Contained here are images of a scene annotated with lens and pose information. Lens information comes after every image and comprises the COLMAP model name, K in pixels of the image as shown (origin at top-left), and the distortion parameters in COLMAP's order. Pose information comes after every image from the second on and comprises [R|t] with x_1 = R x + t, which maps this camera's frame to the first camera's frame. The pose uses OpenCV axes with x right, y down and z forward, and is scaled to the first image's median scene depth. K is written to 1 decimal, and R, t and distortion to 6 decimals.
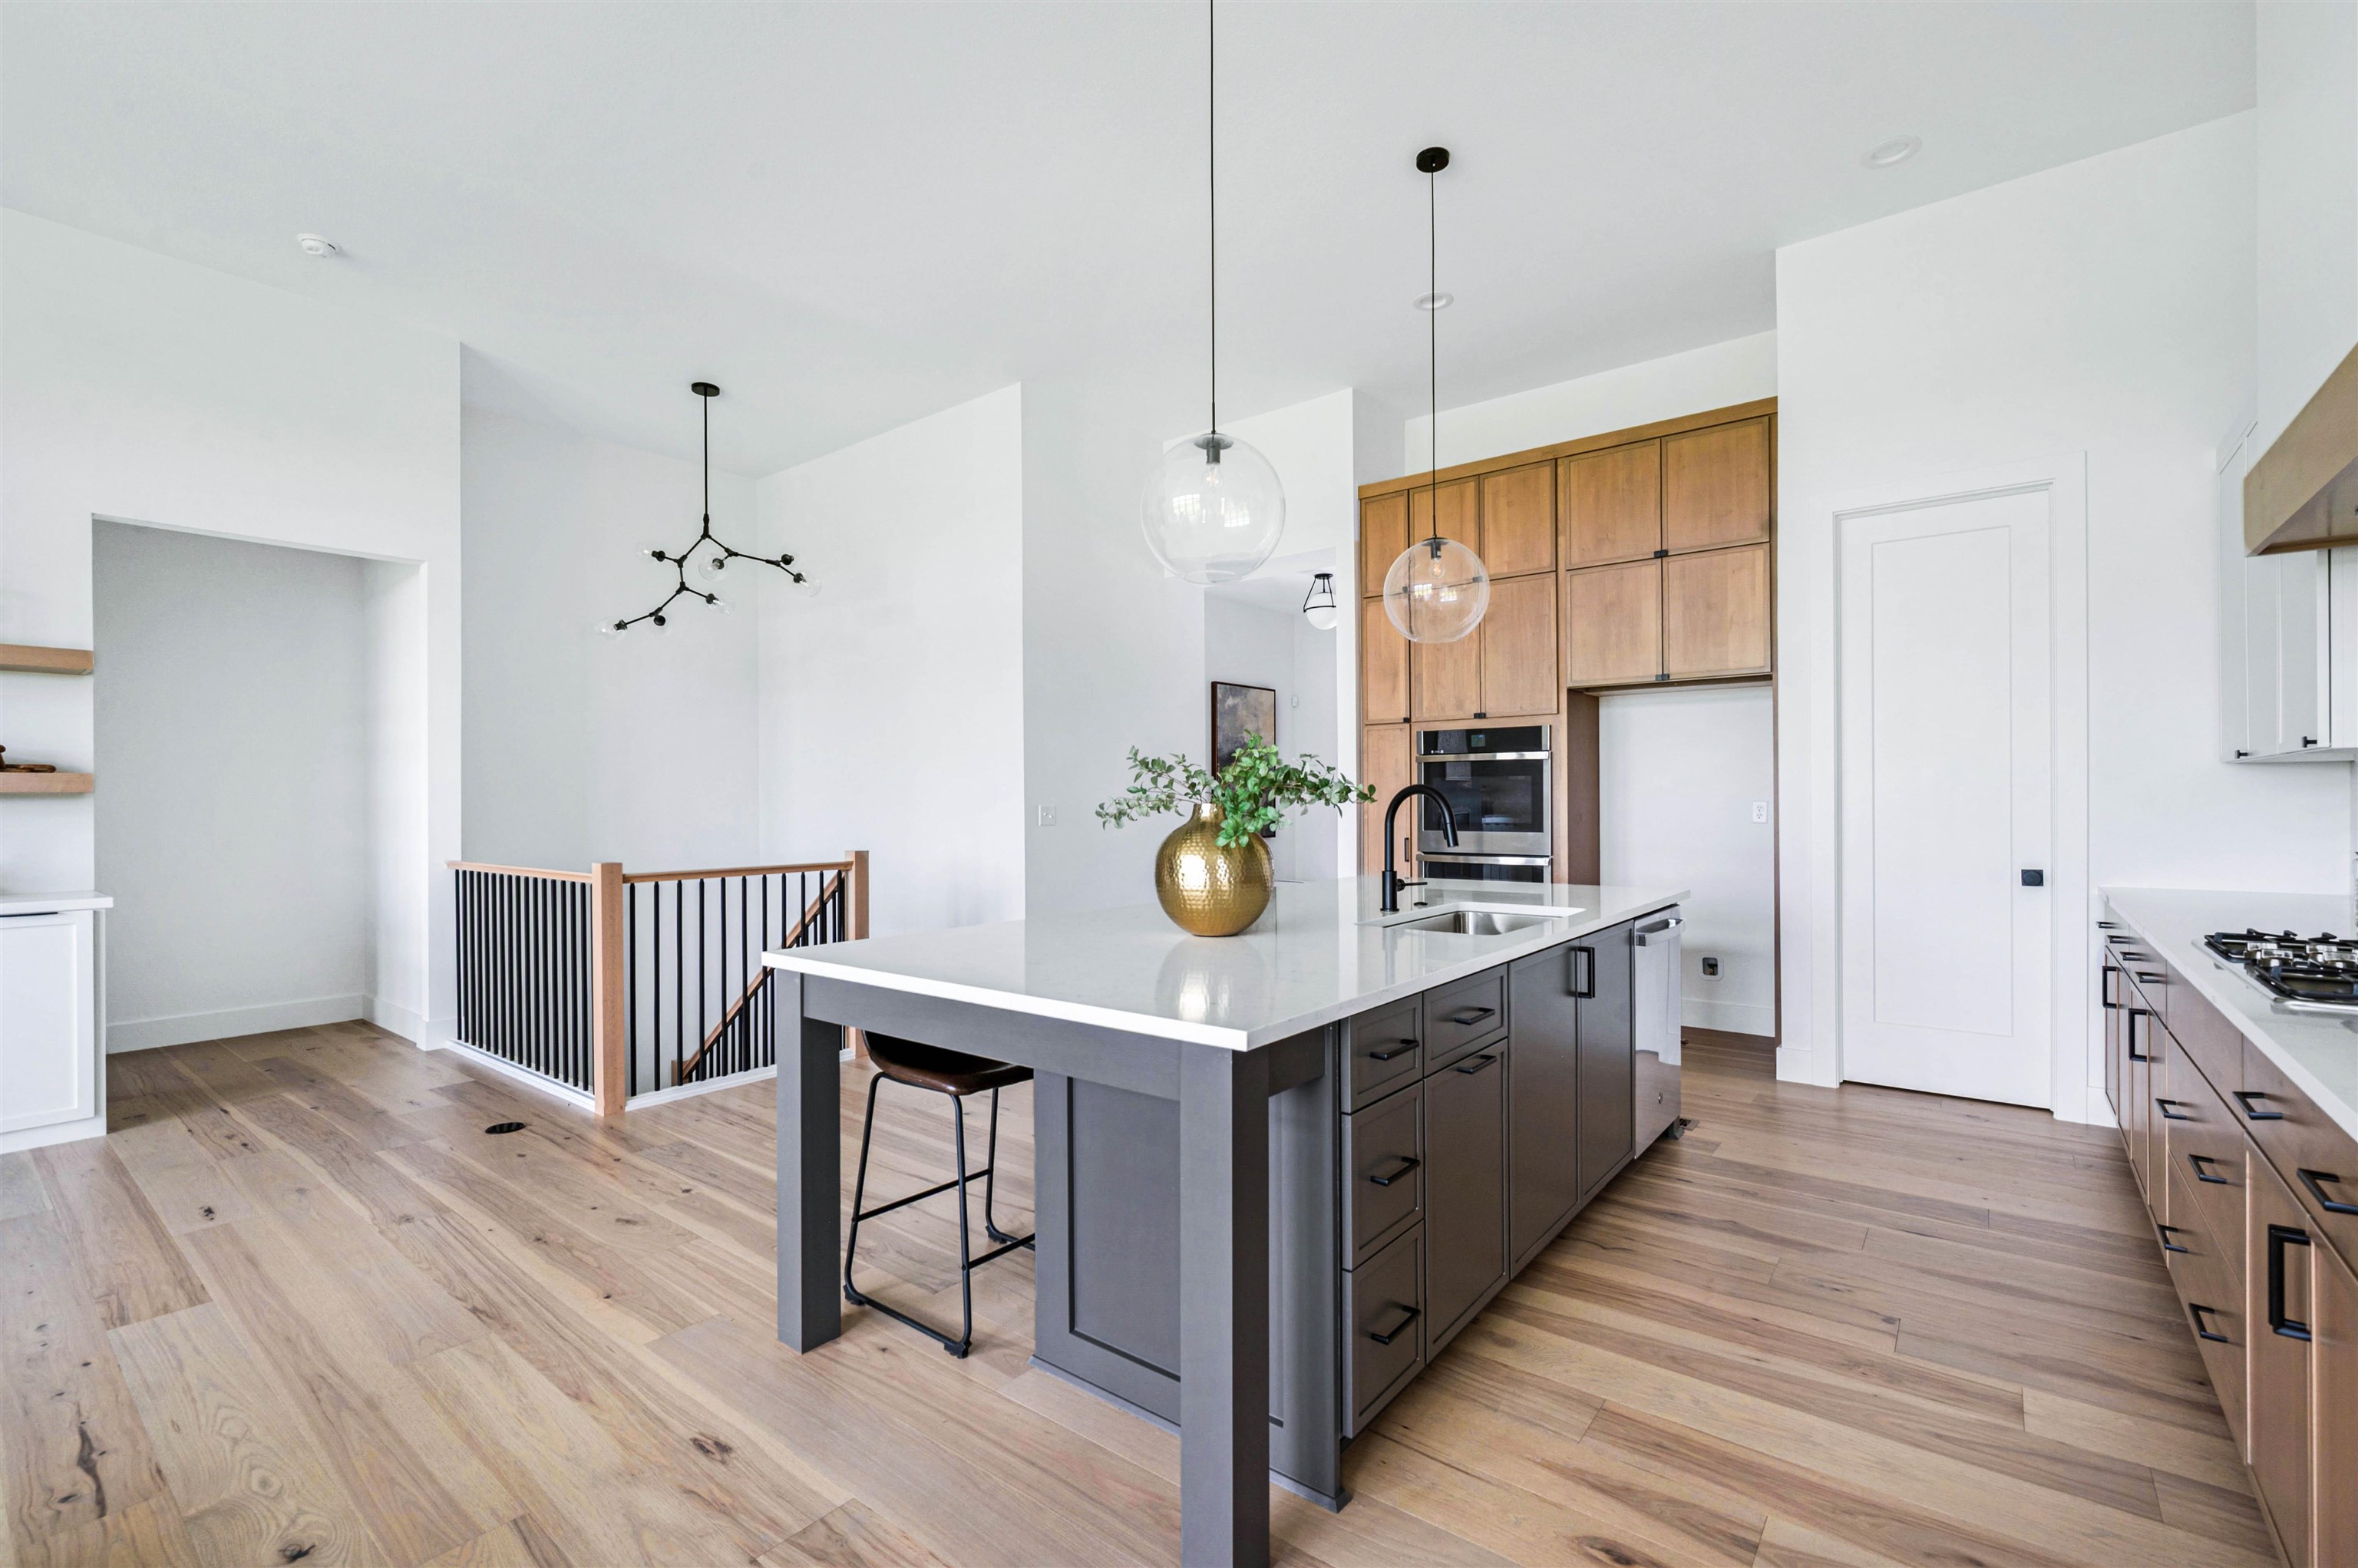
lens RADIAL K [[1023.2, 0, 1178.7], [0, 1023.2, 795.5], [0, 0, 1]] dist [-0.001762, -0.000388]
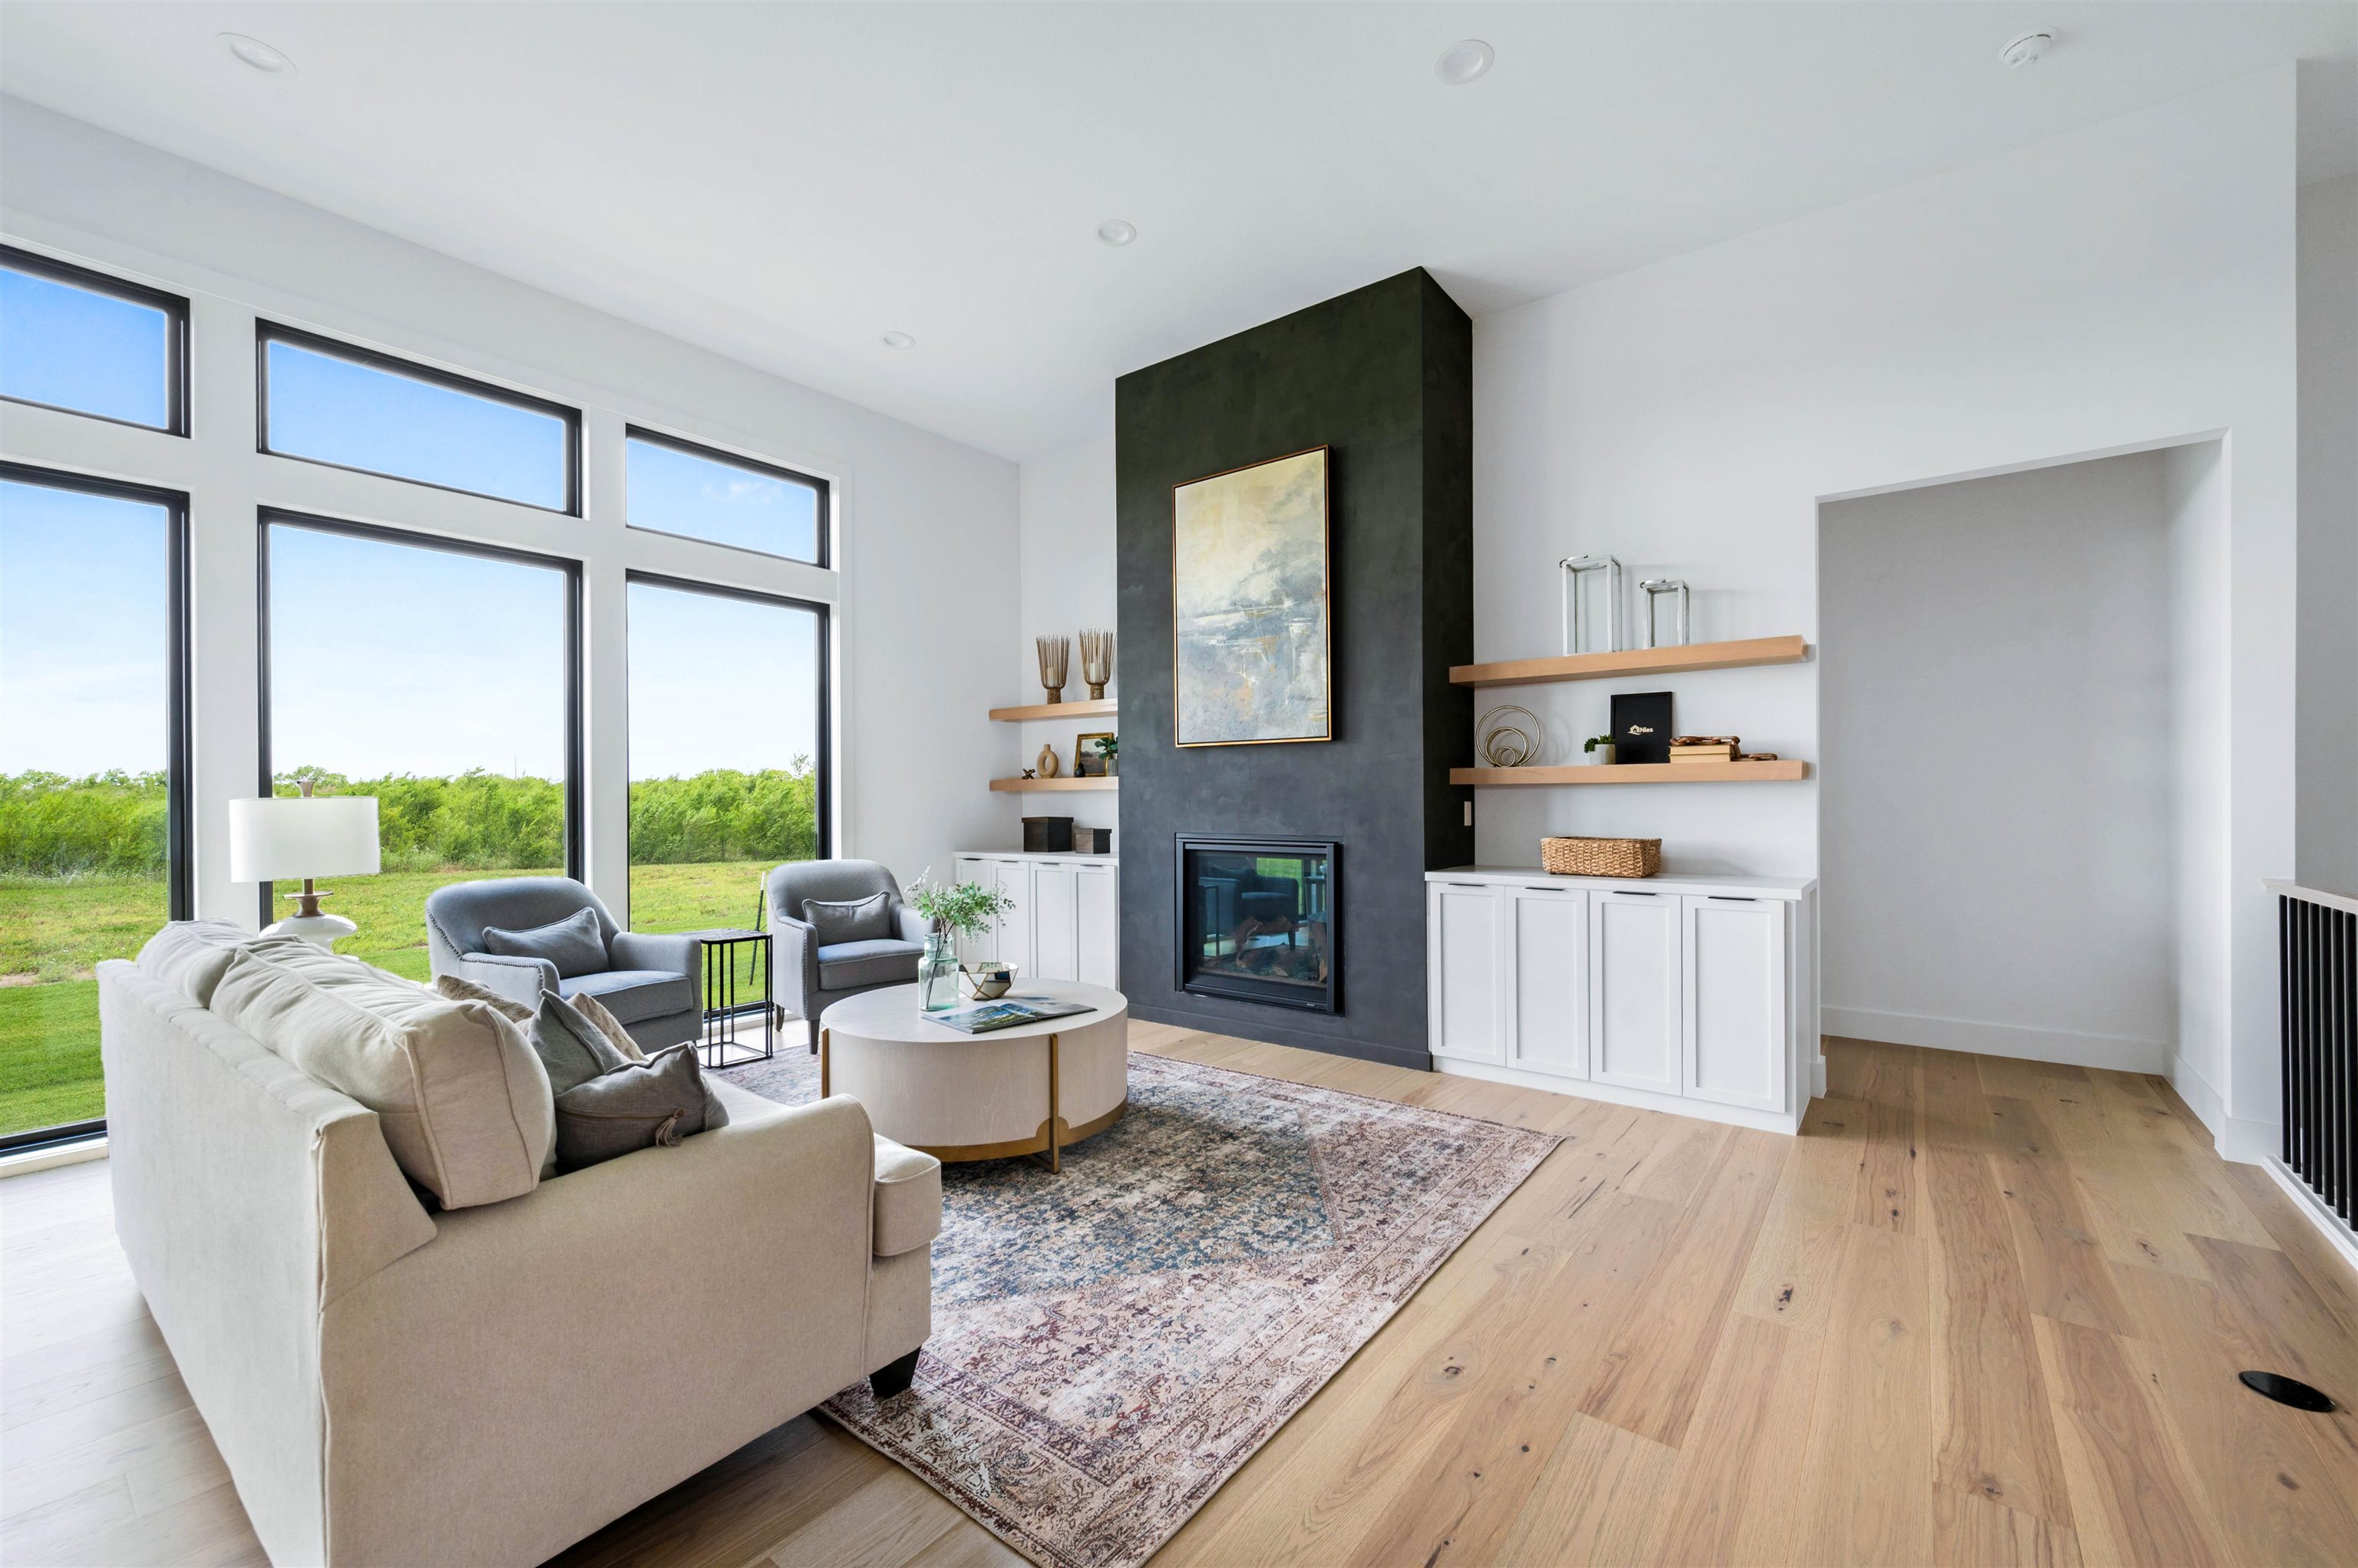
lens RADIAL K [[950.1, 0, 1195.0], [0, 950.1, 800.2], [0, 0, 1]] dist [0.000897, 0.000629]
pose [[0.018384, 0.009360, -0.999787, -0.184730], [0.008328, 0.999920, 0.009515, 0.003435], [0.999796, -0.008501, 0.018304, 0.459918]]
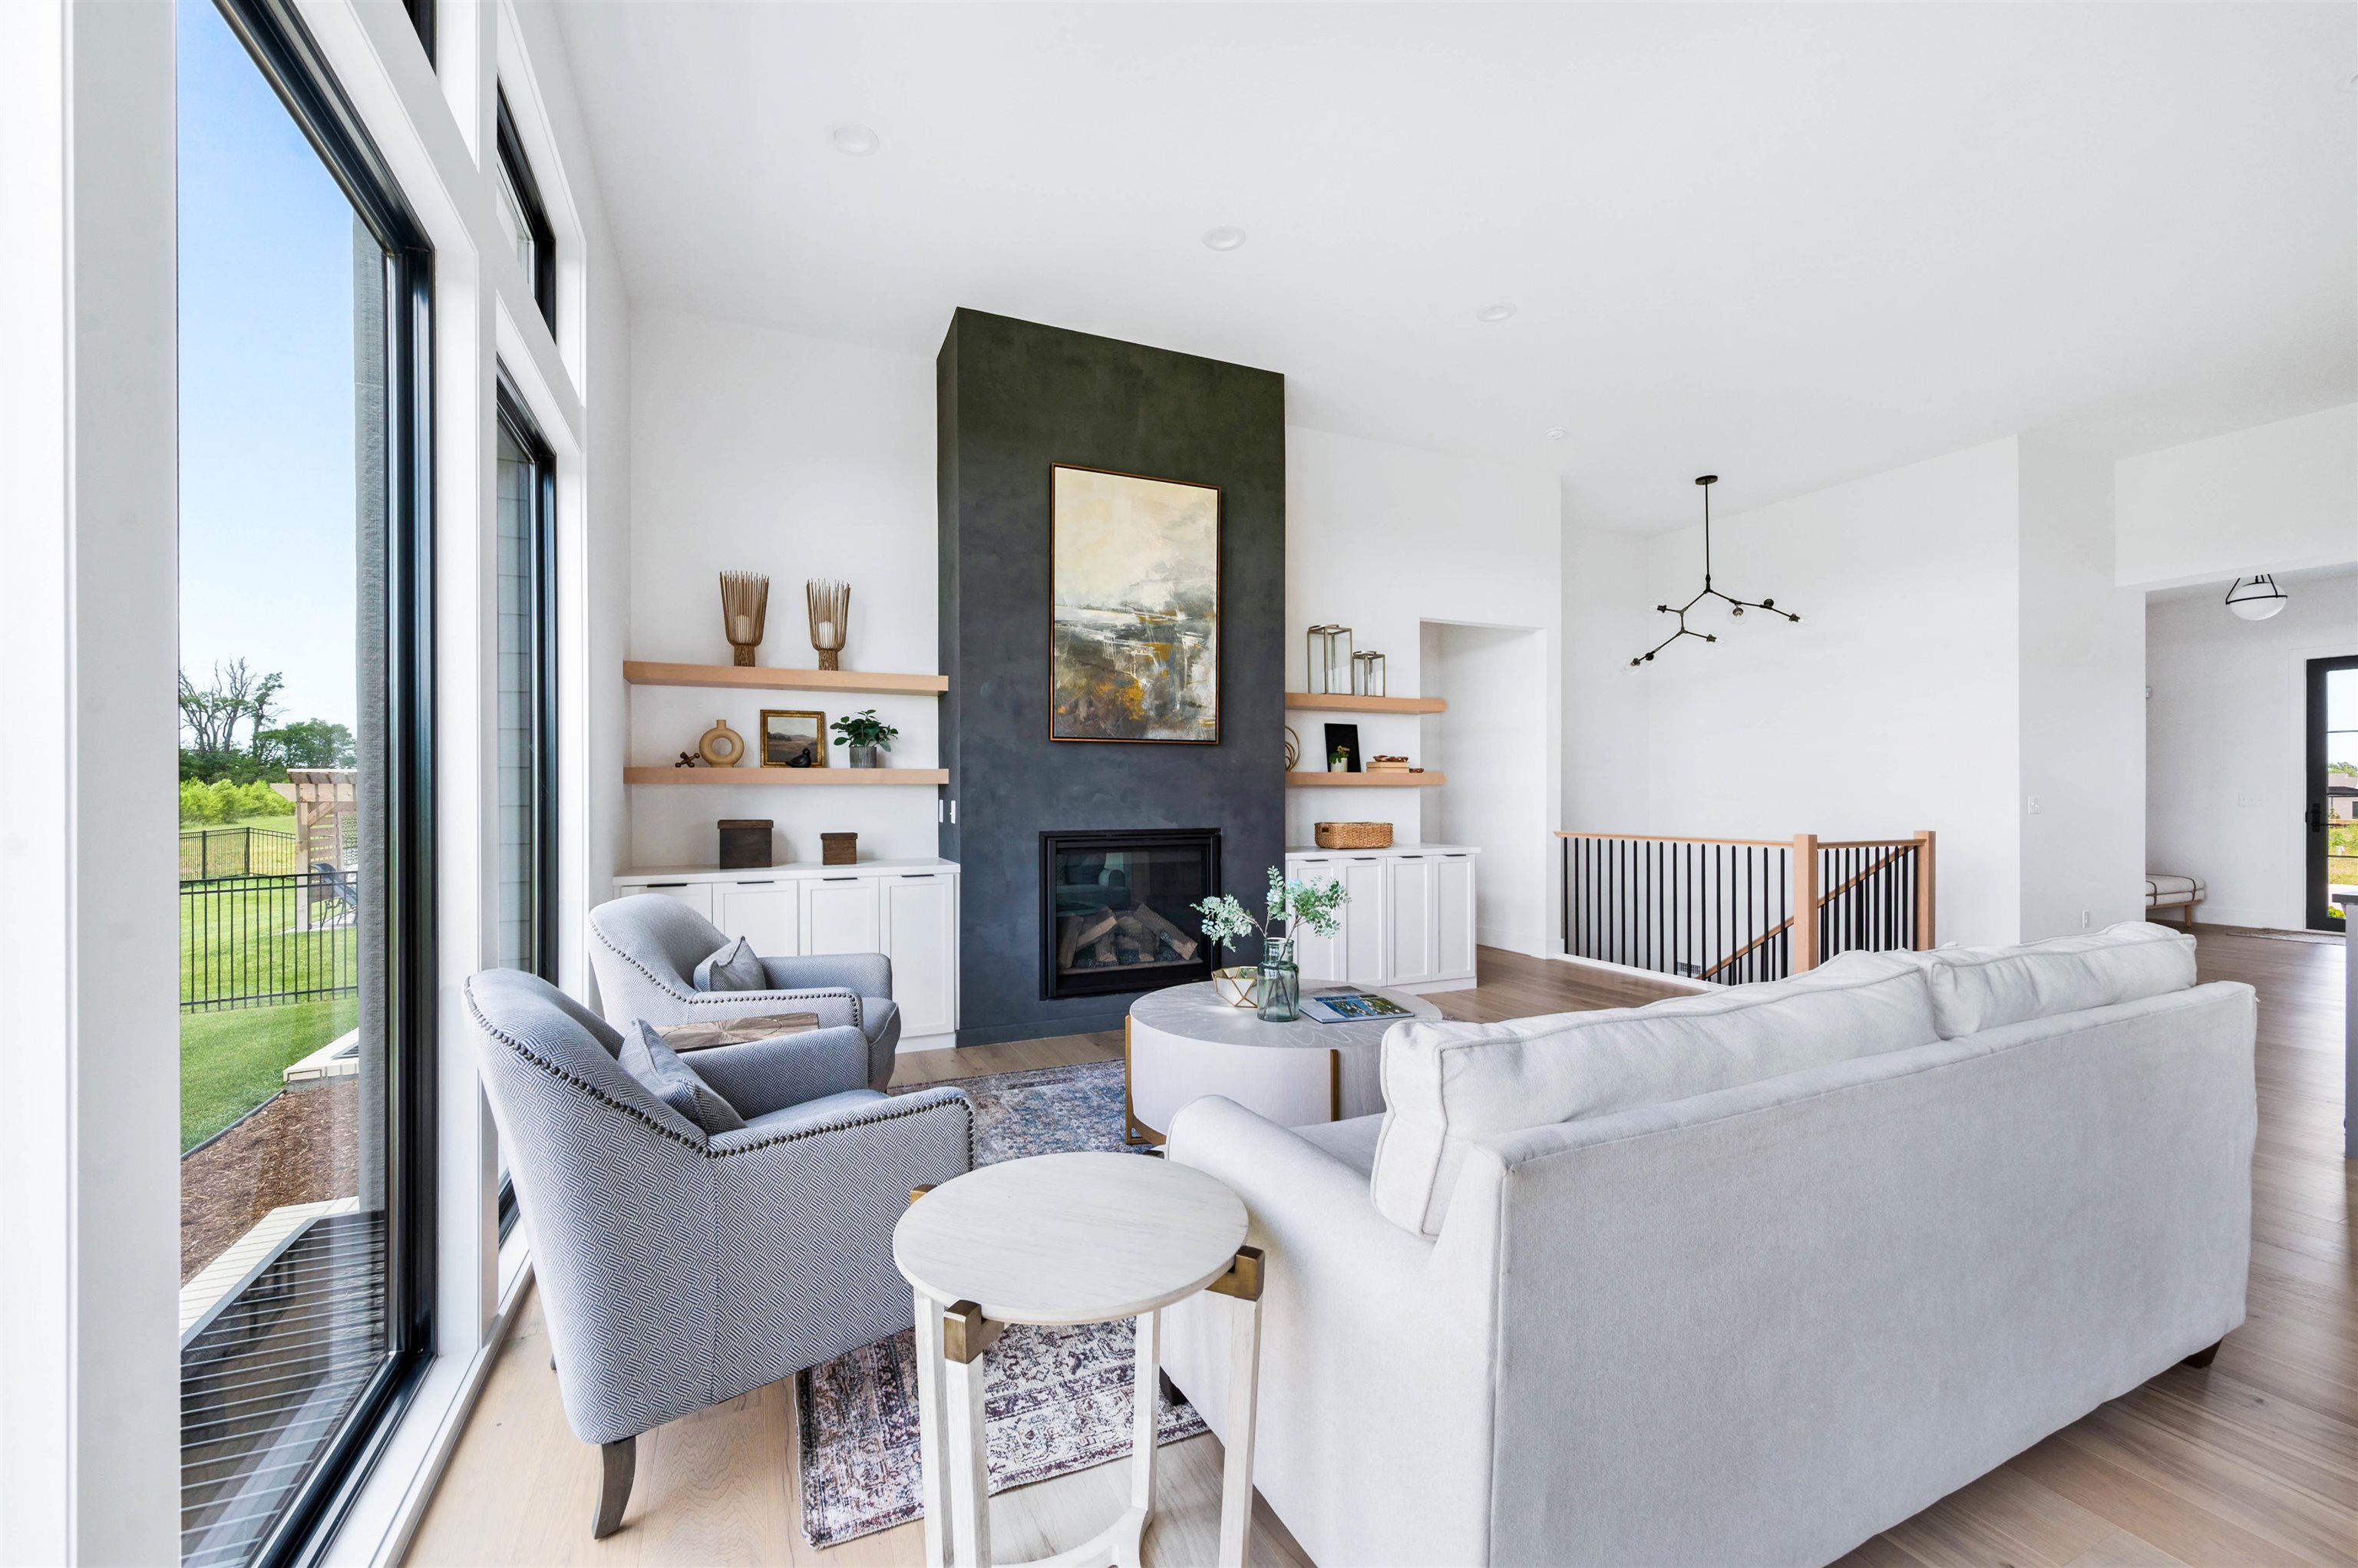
lens RADIAL K [[950.1, 0, 1178.9], [0, 950.1, 790.8], [0, 0, 1]] dist [0.000897, 0.000629]
pose [[0.889602, 0.005313, -0.456706, -0.858257], [-0.003039, 0.999979, 0.005713, -0.000205], [0.456727, -0.003695, 0.889599, -0.690154]]
